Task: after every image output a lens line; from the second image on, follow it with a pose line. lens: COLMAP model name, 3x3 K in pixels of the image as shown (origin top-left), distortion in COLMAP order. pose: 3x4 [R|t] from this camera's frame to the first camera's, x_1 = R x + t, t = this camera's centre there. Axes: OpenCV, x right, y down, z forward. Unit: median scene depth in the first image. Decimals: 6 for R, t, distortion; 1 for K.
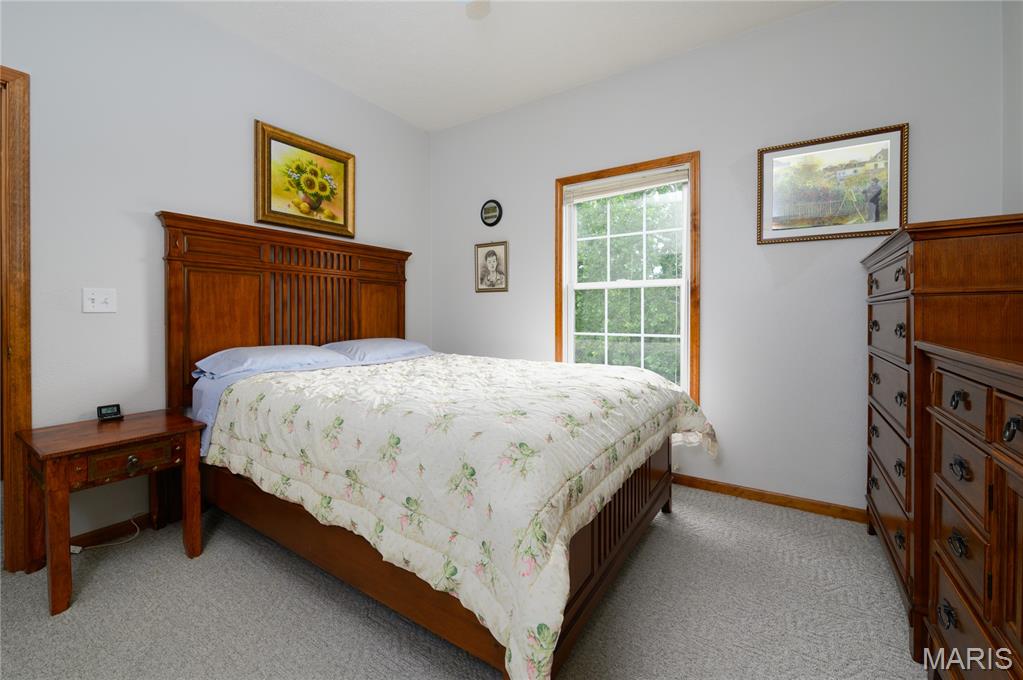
lens RADIAL K [[413.5, 0, 522.8], [0, 413.5, 319.9], [0, 0, 1]] dist [-0.001647, -0.000197]
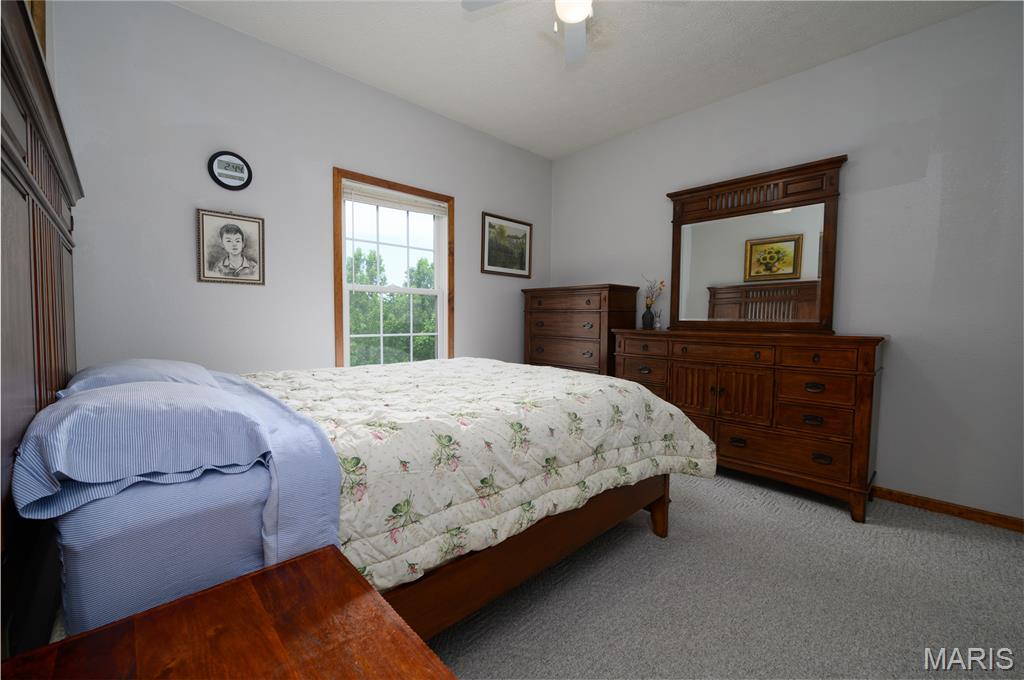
lens RADIAL K [[414.3, 0, 494.4], [0, 414.3, 336.7], [0, 0, 1]] dist [-0.002987, -0.000268]
pose [[0.261970, -0.042220, 0.964152, -0.661017], [0.000344, 0.999047, 0.043654, -0.007271], [-0.965076, -0.011104, 0.261735, 0.385383]]
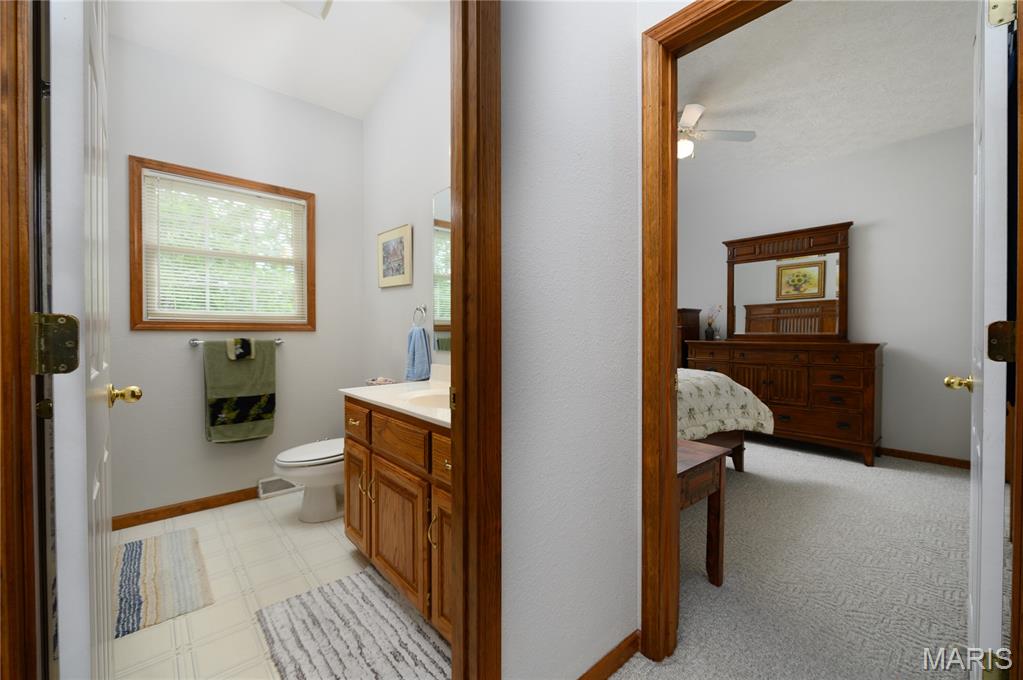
lens RADIAL K [[416.8, 0, 509.6], [0, 416.8, 336.4], [0, 0, 1]] dist [-0.002895, -0.000249]
pose [[0.276973, -0.007568, 0.960848, -1.129475], [0.012604, 0.999912, 0.004243, -0.010897], [-0.960795, 0.010935, 0.277044, 0.561113]]
